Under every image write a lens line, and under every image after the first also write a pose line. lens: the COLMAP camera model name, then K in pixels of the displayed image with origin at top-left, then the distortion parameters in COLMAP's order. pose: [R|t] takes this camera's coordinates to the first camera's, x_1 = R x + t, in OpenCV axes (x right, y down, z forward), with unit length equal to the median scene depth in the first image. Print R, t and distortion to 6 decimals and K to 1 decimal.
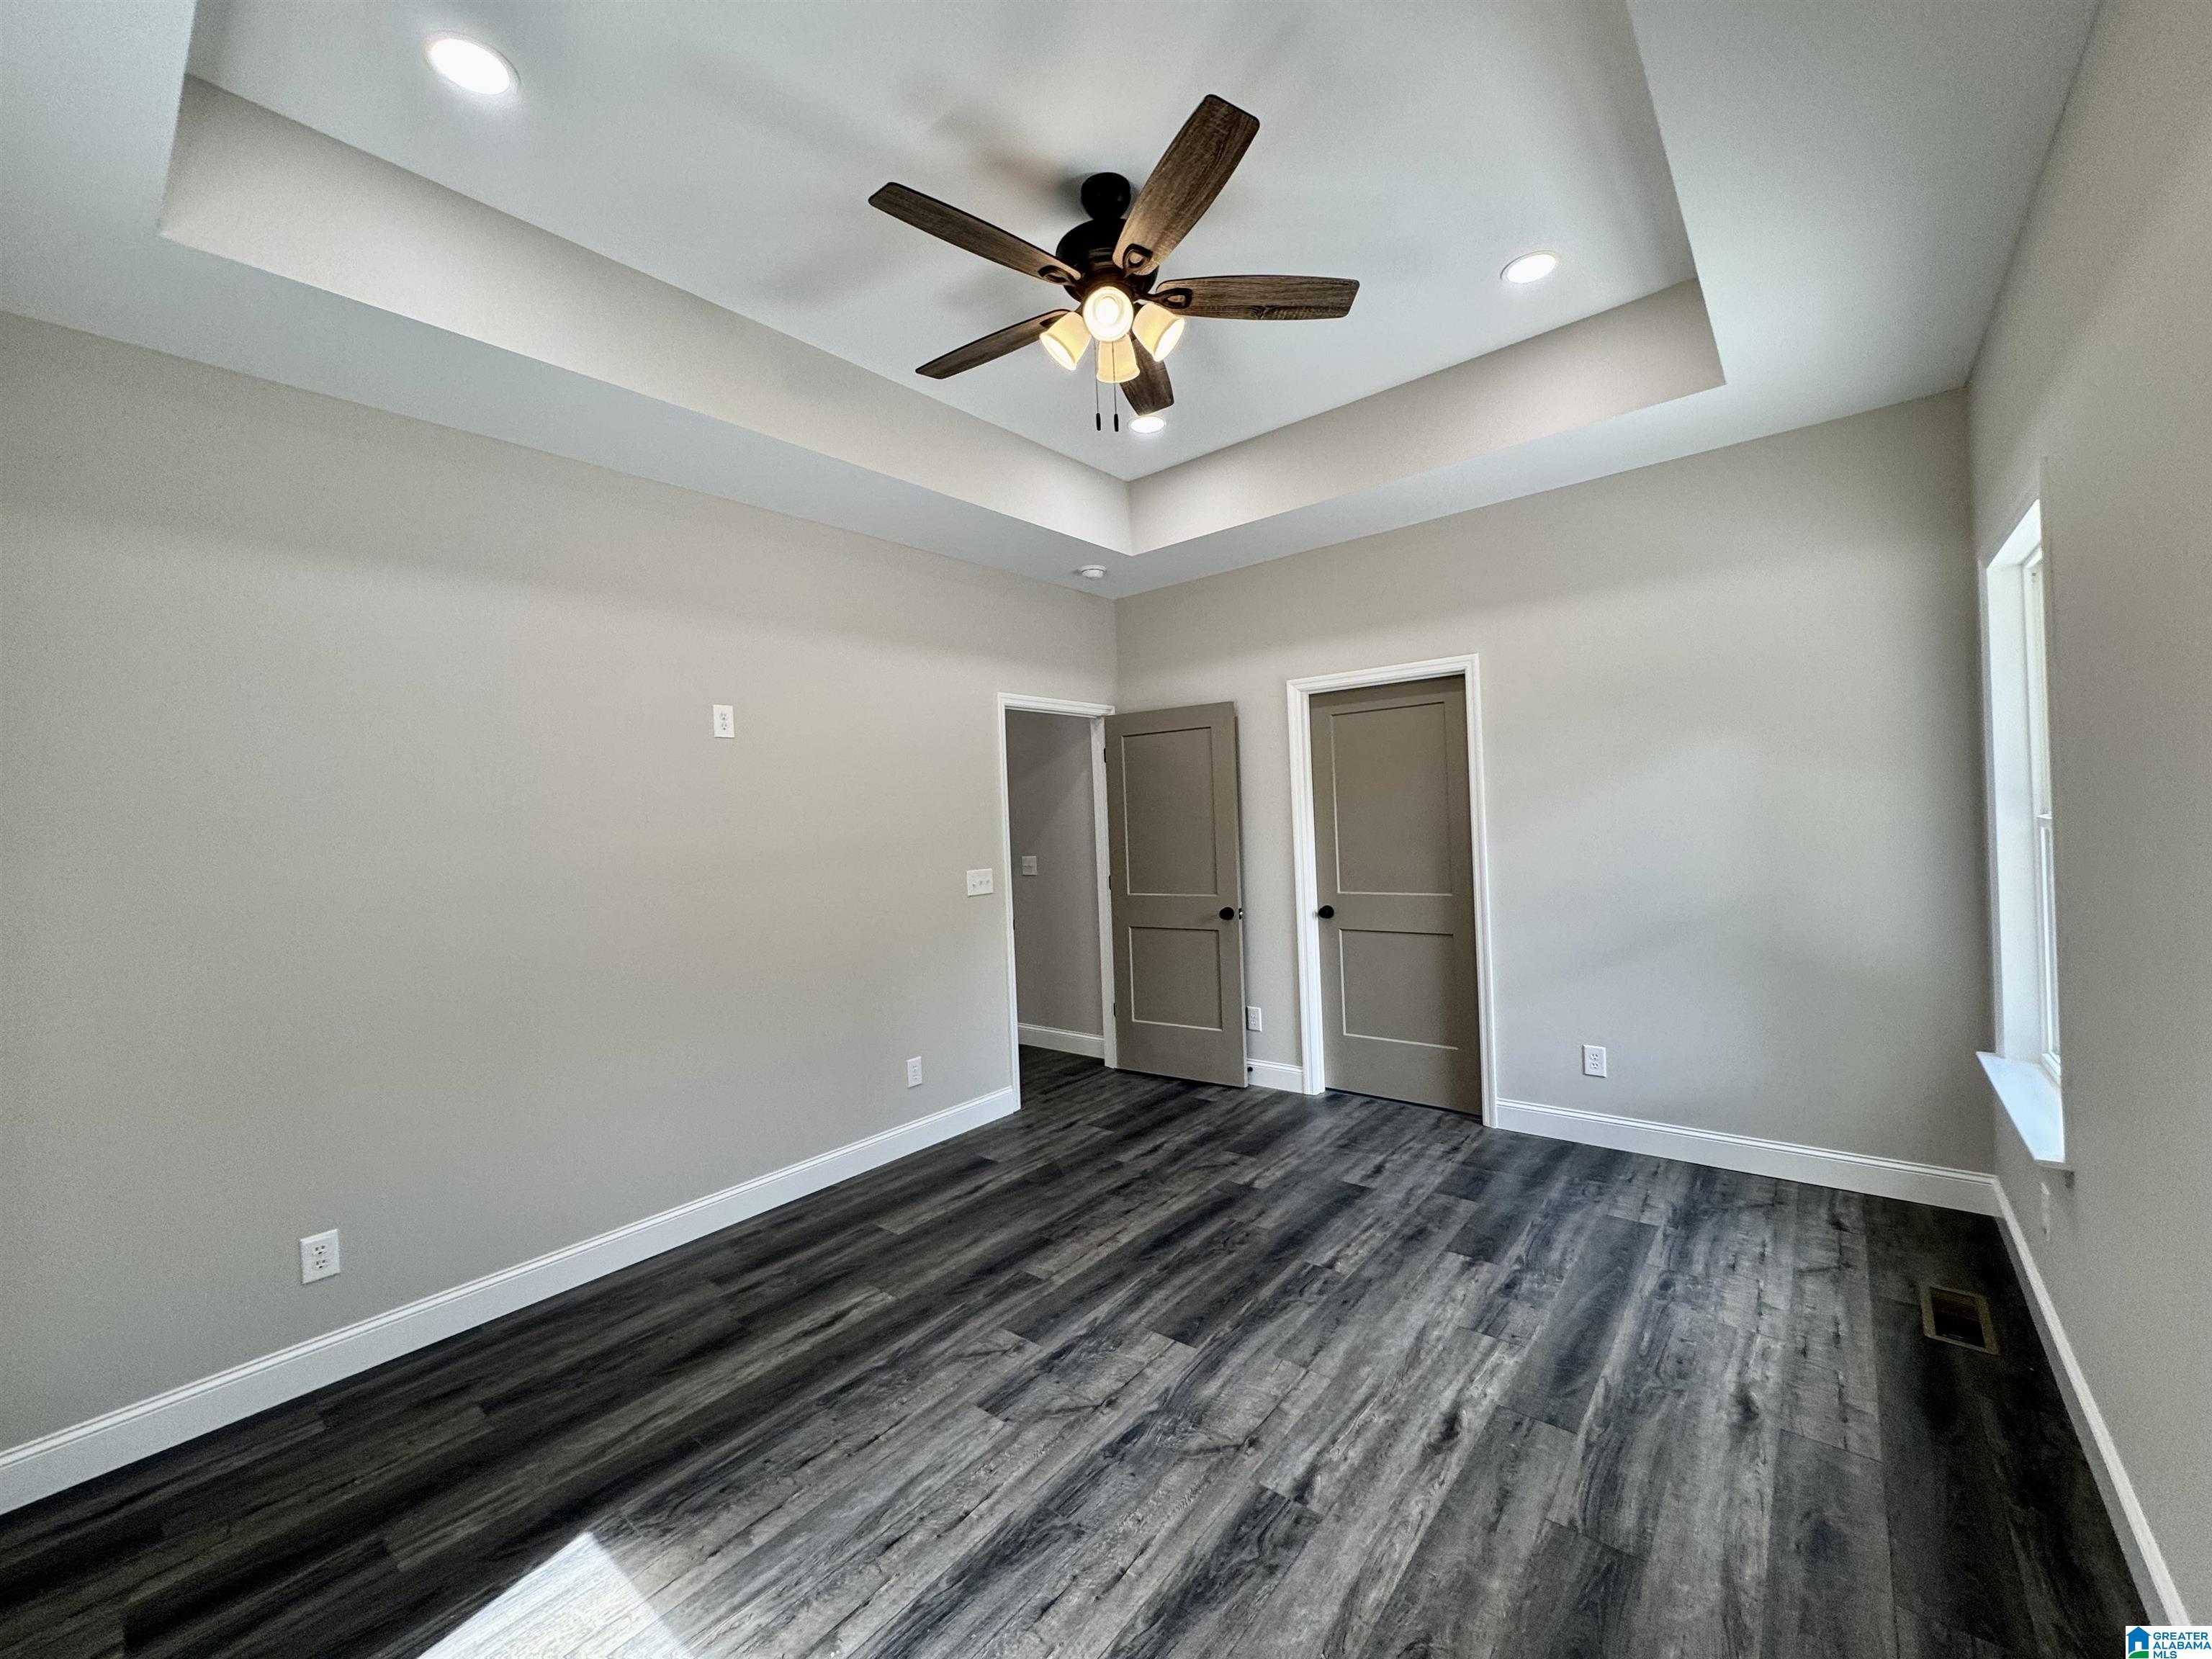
lens RADIAL K [[879.0, 0, 1107.3], [0, 879.0, 827.0], [0, 0, 1]] dist [-0.001906, -0.000247]
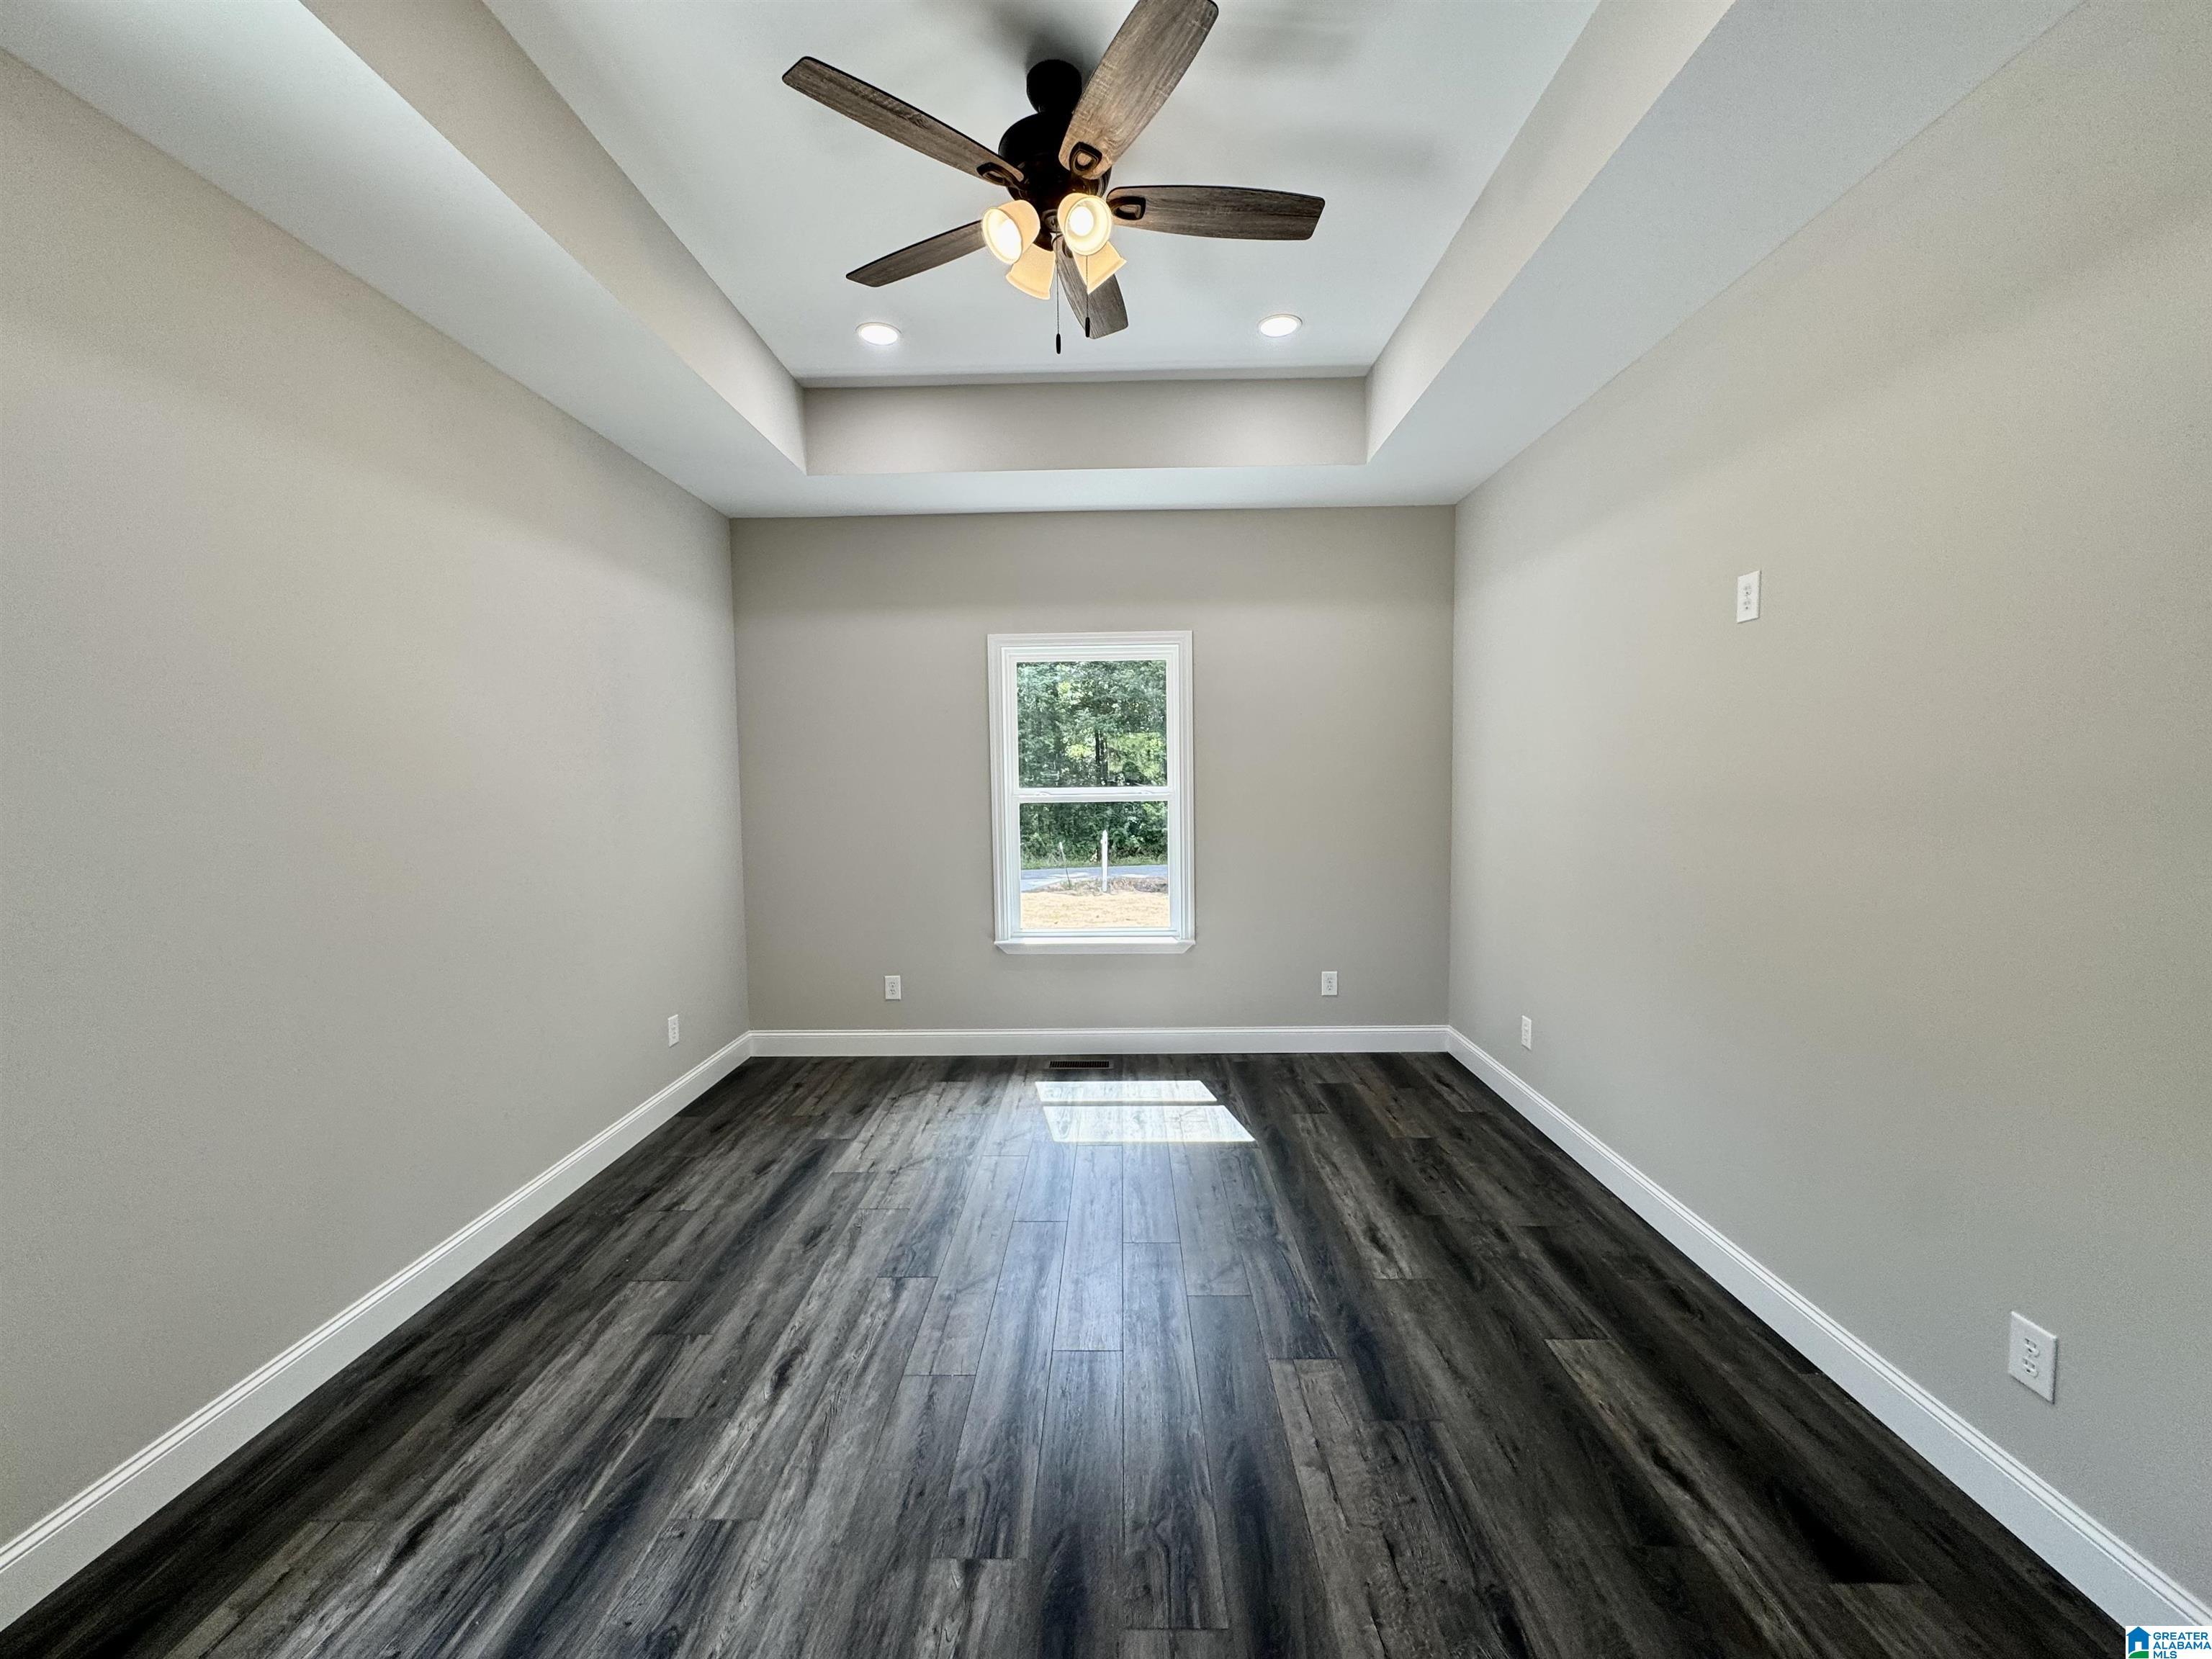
lens RADIAL K [[879.0, 0, 1103.3], [0, 879.0, 829.4], [0, 0, 1]] dist [-0.001906, -0.000247]
pose [[-0.782206, 0.095266, -0.615694, 0.624223], [0.043394, 0.994171, 0.098698, -0.042306], [0.621507, 0.050485, -0.781780, 1.873086]]
